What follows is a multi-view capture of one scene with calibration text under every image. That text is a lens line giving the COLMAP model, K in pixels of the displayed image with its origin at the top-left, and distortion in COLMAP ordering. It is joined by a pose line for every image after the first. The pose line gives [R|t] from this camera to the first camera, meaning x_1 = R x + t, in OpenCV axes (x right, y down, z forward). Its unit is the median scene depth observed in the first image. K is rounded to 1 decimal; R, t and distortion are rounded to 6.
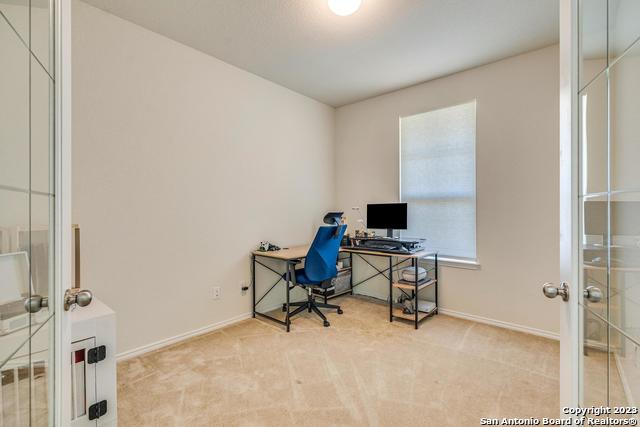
lens RADIAL K [[272.5, 0, 315.9], [0, 272.5, 212.7], [0, 0, 1]] dist [-0.000197, 0.000127]
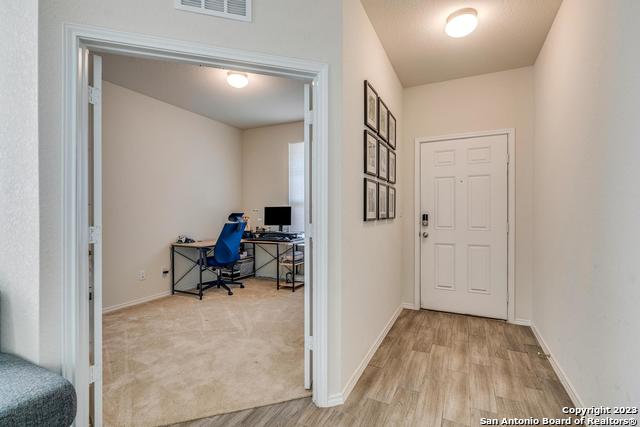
lens RADIAL K [[301.0, 0, 320.0], [0, 301.0, 213.5], [0, 0, 1]] dist [-0.002384, -0.000125]
pose [[0.966686, -0.001154, 0.255963, 0.082904], [0.000841, 0.999999, 0.001334, -0.001440], [-0.255964, -0.001075, 0.966686, -0.563824]]
